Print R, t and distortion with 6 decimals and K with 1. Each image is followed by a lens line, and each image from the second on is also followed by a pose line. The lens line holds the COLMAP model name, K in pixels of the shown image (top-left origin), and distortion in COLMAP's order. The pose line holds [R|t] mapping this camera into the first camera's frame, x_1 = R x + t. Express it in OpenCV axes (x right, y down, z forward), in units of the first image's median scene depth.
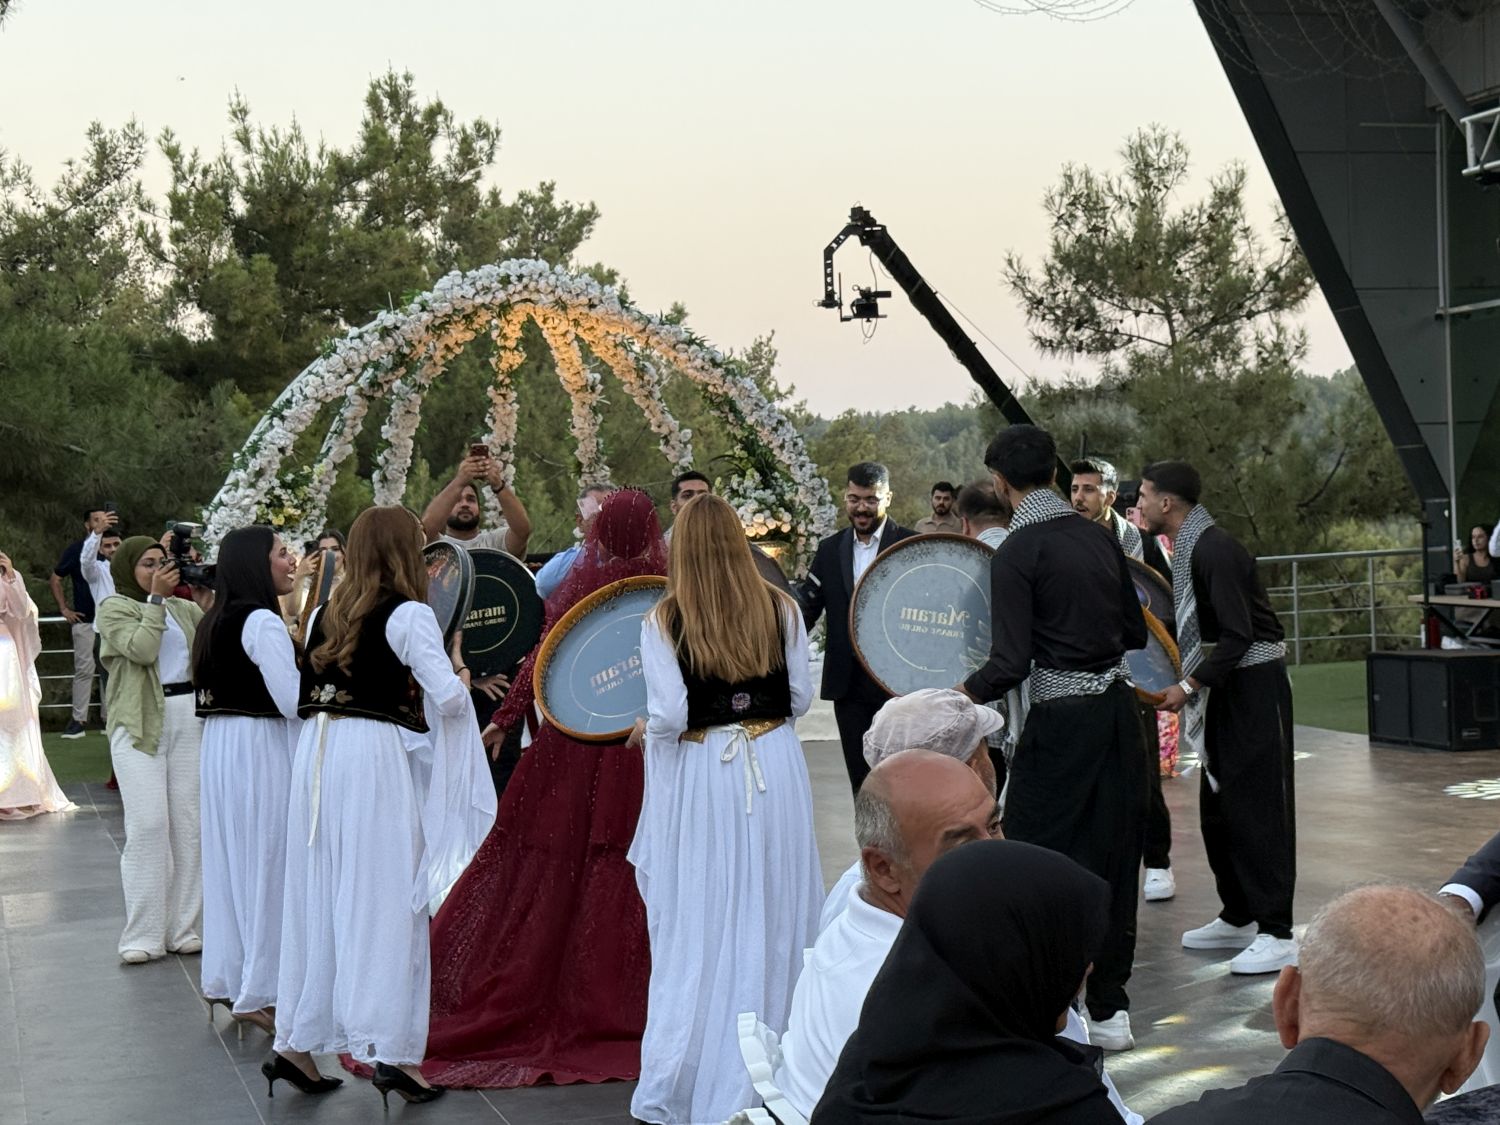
lens RADIAL K [[2579.2, 0, 751.7], [0, 2579.2, 560.5], [0, 0, 1]] dist [0.056739, 0.000000]
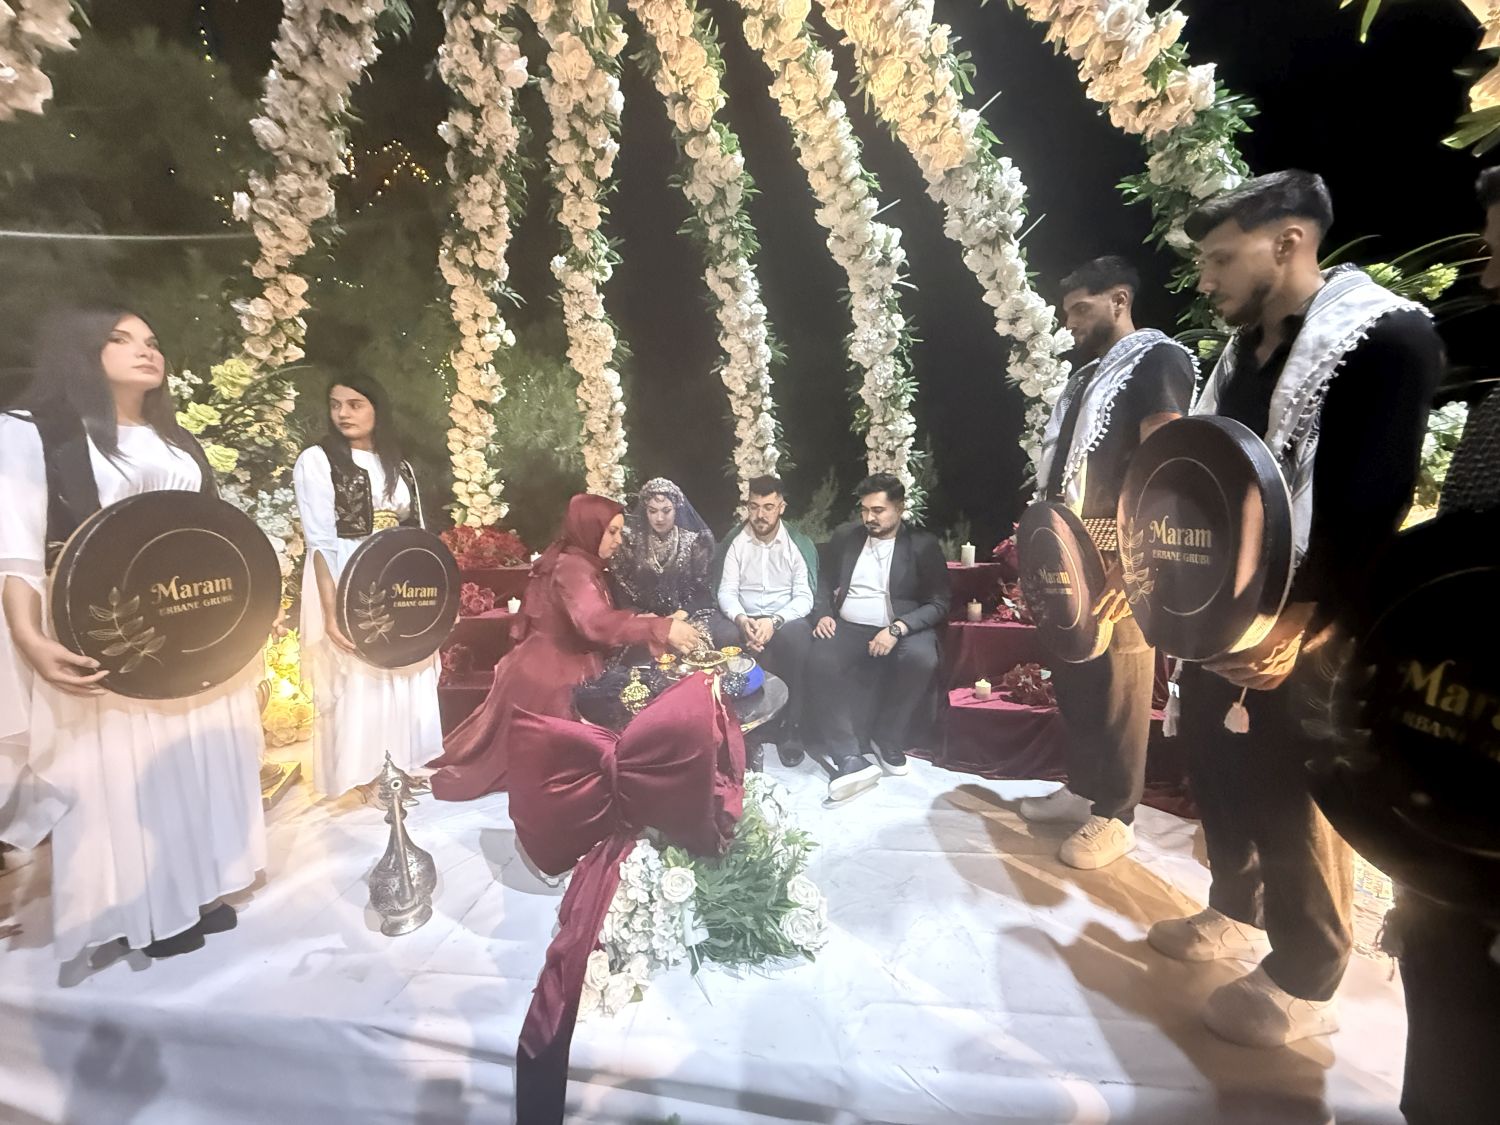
lens RADIAL K [[599.6, 0, 753.6], [0, 599.6, 551.0], [0, 0, 1]] dist [0.000112, 0.000013]
pose [[0.939813, 0.056190, -0.337037, -0.044405], [-0.031404, 0.996415, 0.078550, -0.014387], [0.340242, -0.063238, 0.938209, 0.924750]]
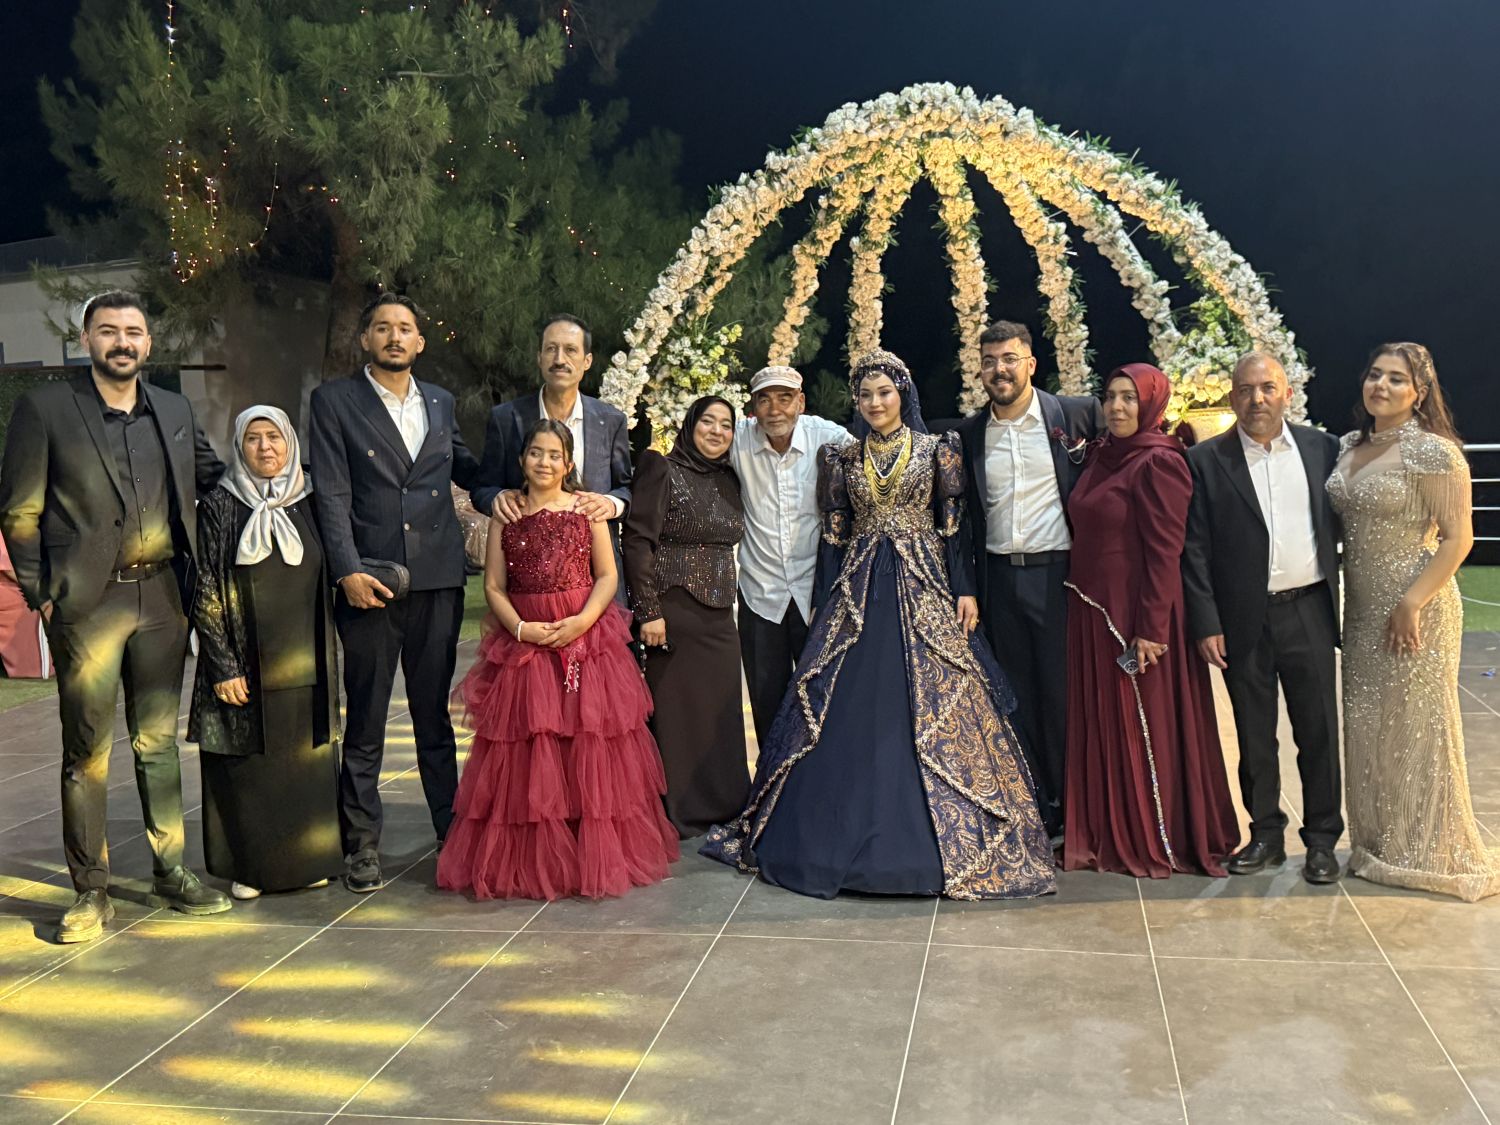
lens RADIAL K [[1554.1, 0, 743.9], [0, 1554.1, 562.1], [0, 0, 1]] dist [0.203419, 0.000000]
pose [[0.892258, 0.059632, -0.447572, 0.106085], [-0.015288, 0.994662, 0.102045, -0.007868], [0.451268, -0.084208, 0.888407, 0.462156]]
